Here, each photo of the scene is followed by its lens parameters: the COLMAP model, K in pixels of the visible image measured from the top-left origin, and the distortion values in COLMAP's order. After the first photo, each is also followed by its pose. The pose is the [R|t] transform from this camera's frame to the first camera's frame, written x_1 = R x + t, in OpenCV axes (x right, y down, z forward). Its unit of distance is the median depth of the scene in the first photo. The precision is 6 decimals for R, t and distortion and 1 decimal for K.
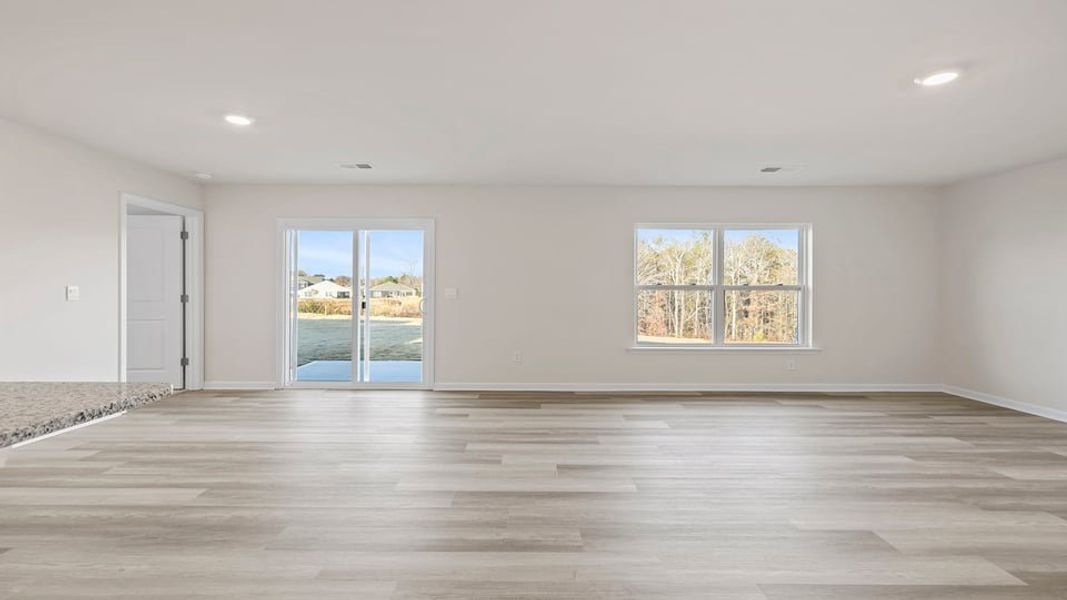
lens RADIAL K [[455.2, 0, 524.2], [0, 455.2, 291.7], [0, 0, 1]] dist [0.001665, 0.000201]
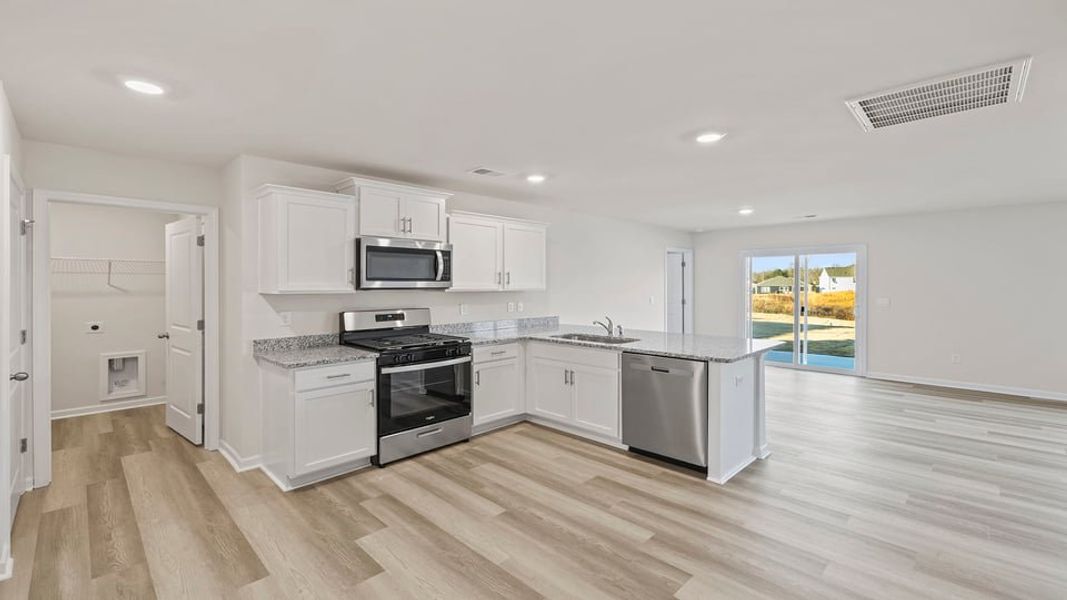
lens RADIAL K [[455.2, 0, 523.2], [0, 455.2, 285.9], [0, 0, 1]] dist [0.001665, 0.000201]
pose [[0.699642, -0.003215, -0.714486, 0.043398], [0.002681, 0.999995, -0.001874, -0.041104], [0.714488, -0.000604, 0.699647, -0.586425]]
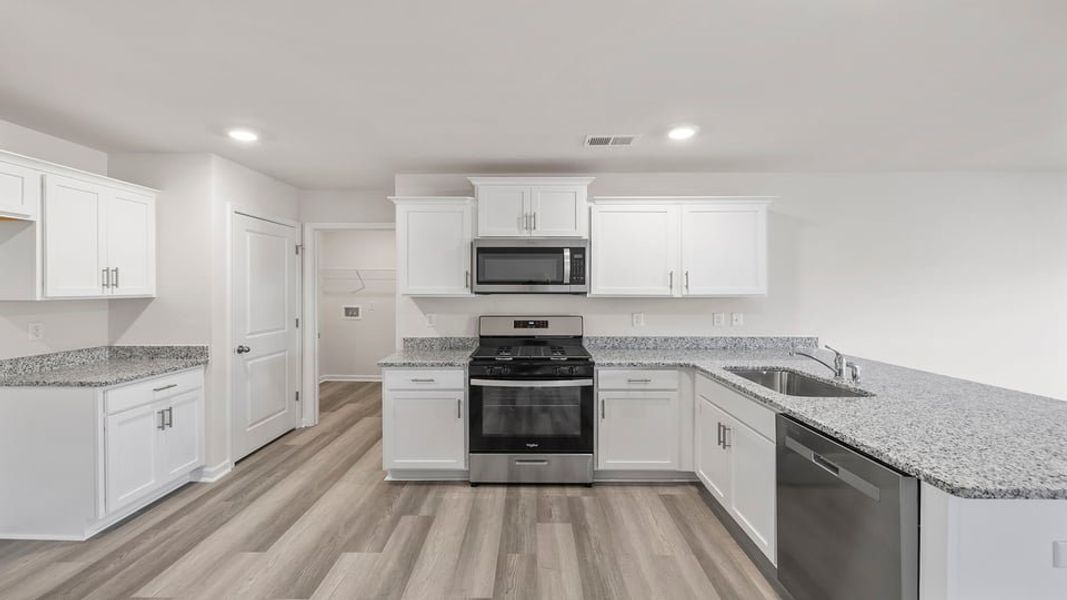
lens RADIAL K [[455.2, 0, 526.7], [0, 455.2, 290.2], [0, 0, 1]] dist [0.001665, 0.000201]
pose [[-0.014383, -0.000644, -0.999896, 0.037330], [-0.003513, 0.999994, -0.000594, -0.042124], [0.999890, 0.003504, -0.014386, -0.197272]]
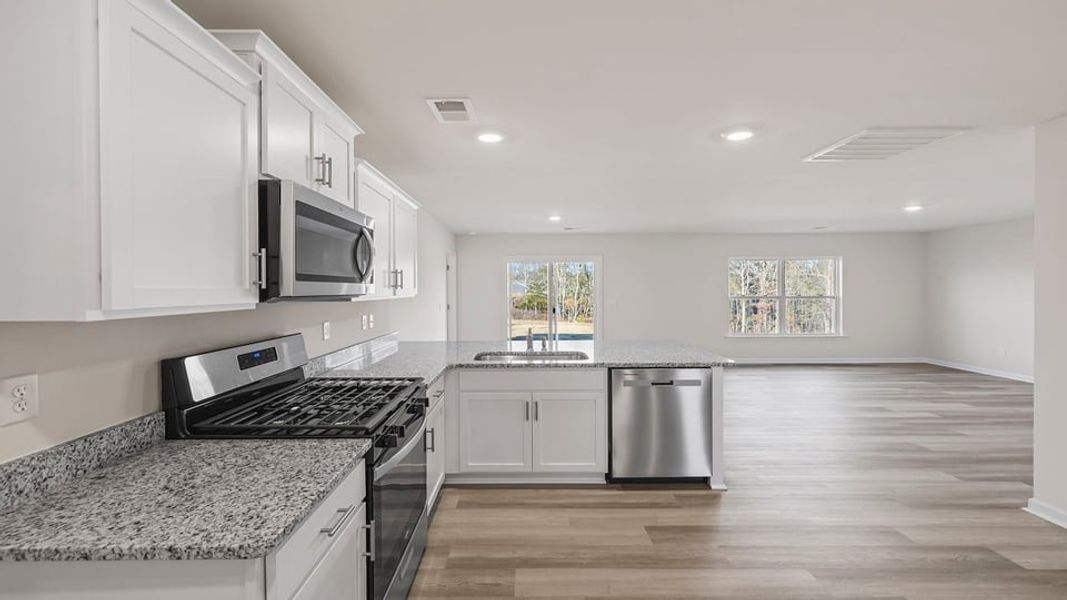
lens RADIAL K [[455.2, 0, 523.8], [0, 455.2, 294.6], [0, 0, 1]] dist [0.001665, 0.000201]
pose [[0.999960, -0.007517, -0.004926, -0.457726], [0.007572, 0.999909, 0.011172, -0.043669], [0.004842, -0.011209, 0.999925, -0.575780]]
